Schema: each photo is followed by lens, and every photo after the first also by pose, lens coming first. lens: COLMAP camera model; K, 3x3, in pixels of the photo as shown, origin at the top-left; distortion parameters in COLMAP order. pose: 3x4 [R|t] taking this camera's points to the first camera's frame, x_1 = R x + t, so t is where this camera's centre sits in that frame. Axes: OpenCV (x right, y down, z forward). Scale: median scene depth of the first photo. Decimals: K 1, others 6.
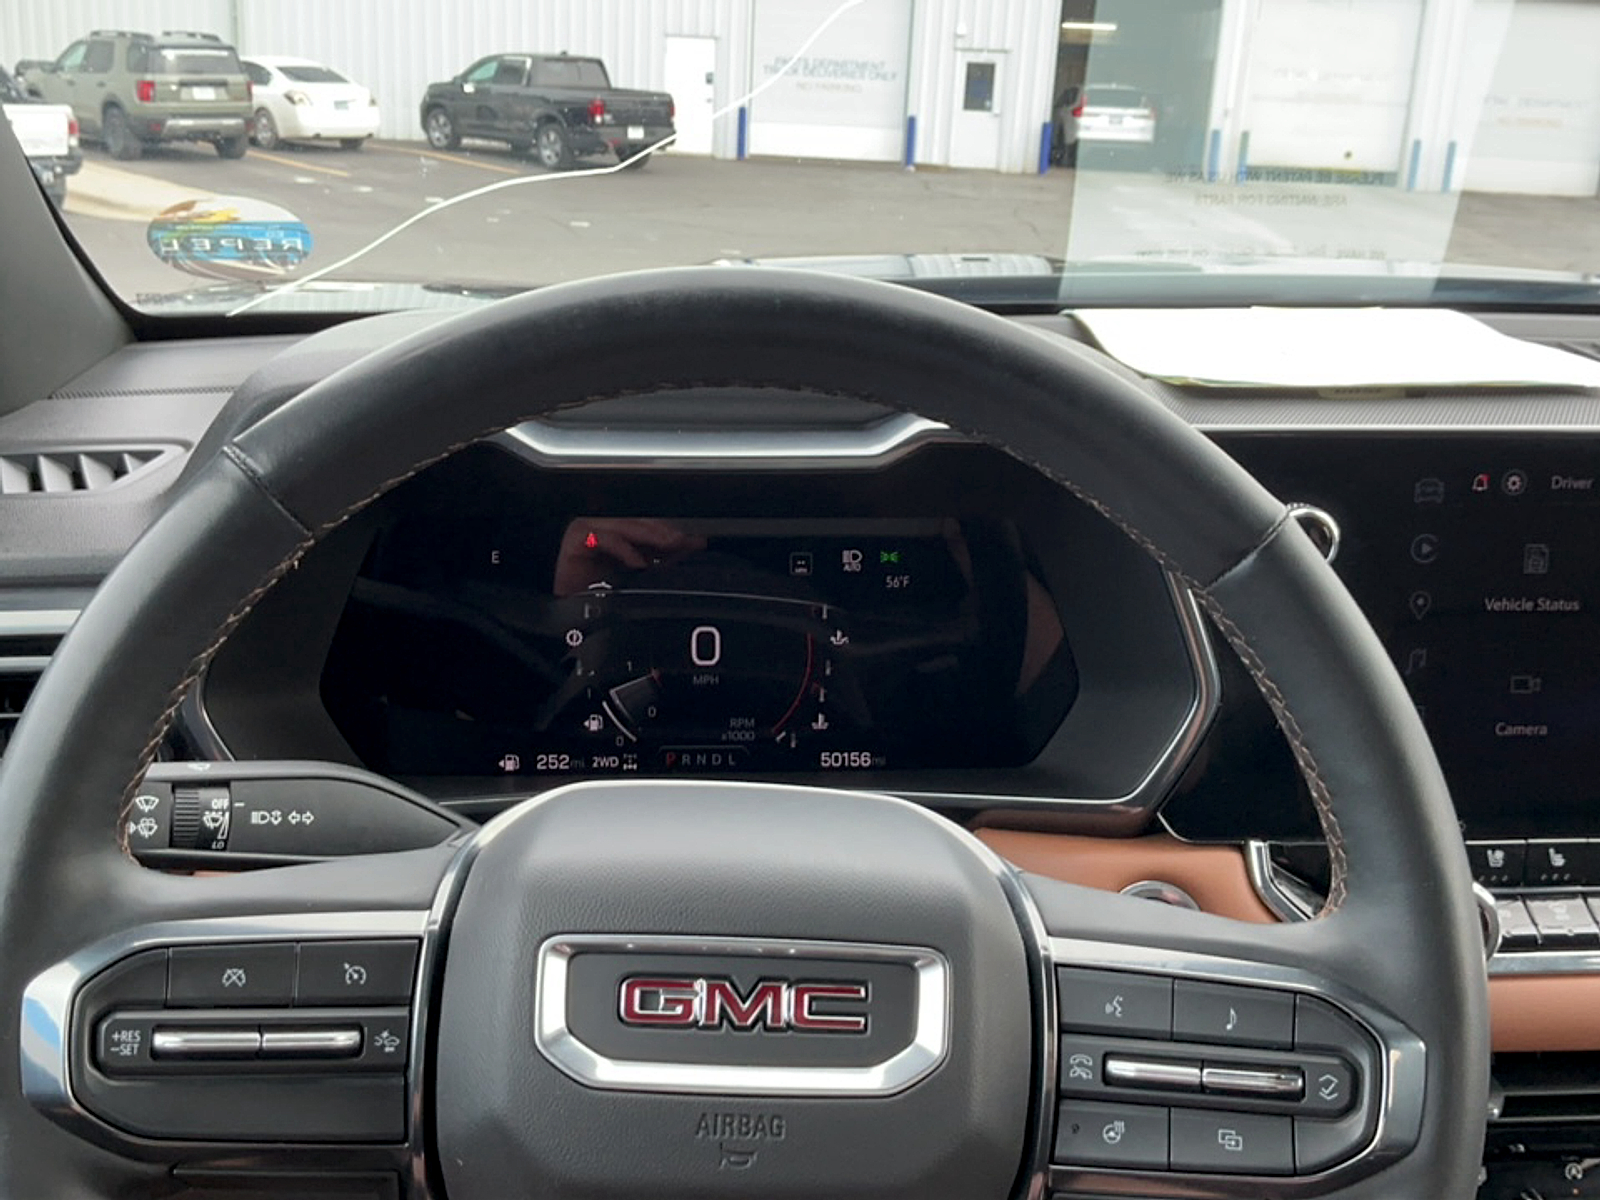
lens RADIAL K [[1764.5, 0, 794.4], [0, 1764.5, 575.0], [0, 0, 1]] dist [0.157591, -0.276894]
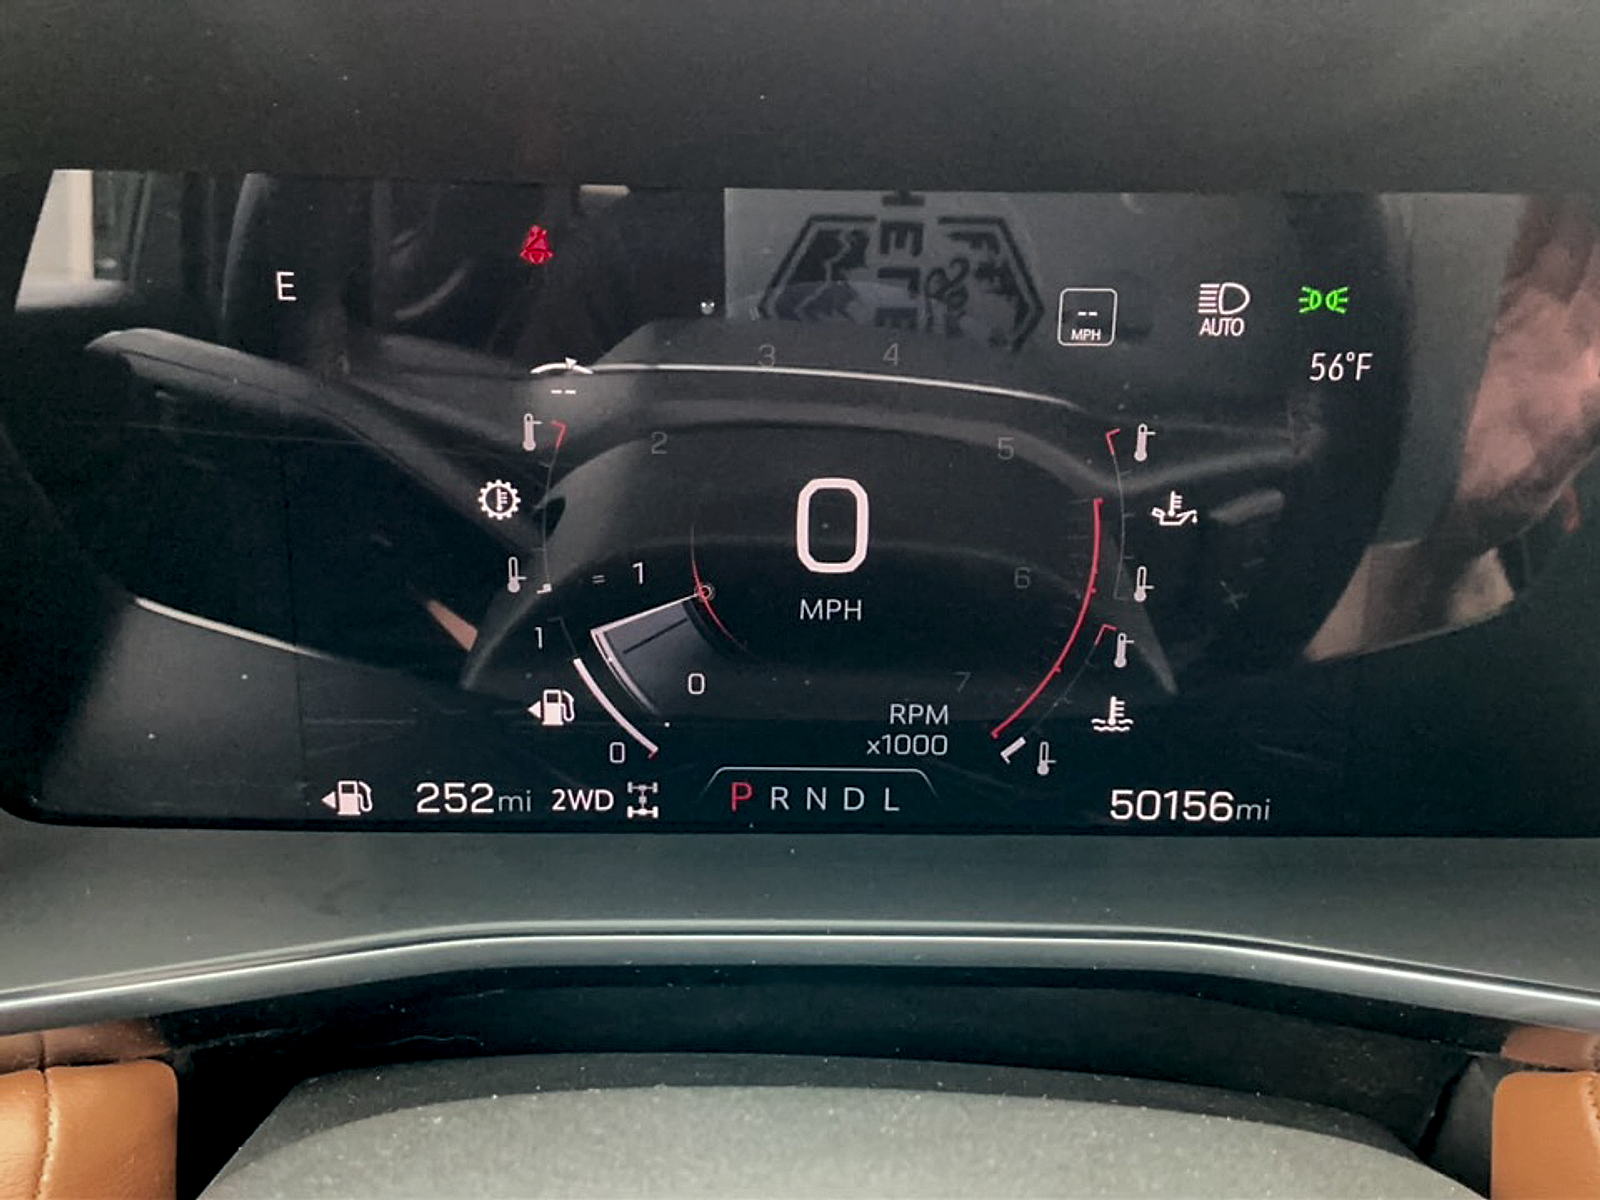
lens RADIAL K [[1764.5, 0, 794.4], [0, 1764.5, 575.0], [0, 0, 1]] dist [0.157591, -0.276894]
pose [[0.998268, 0.021719, -0.054671, -0.036668], [-0.014101, 0.990601, 0.136056, -0.002442], [0.057112, -0.135050, 0.989192, 0.605089]]
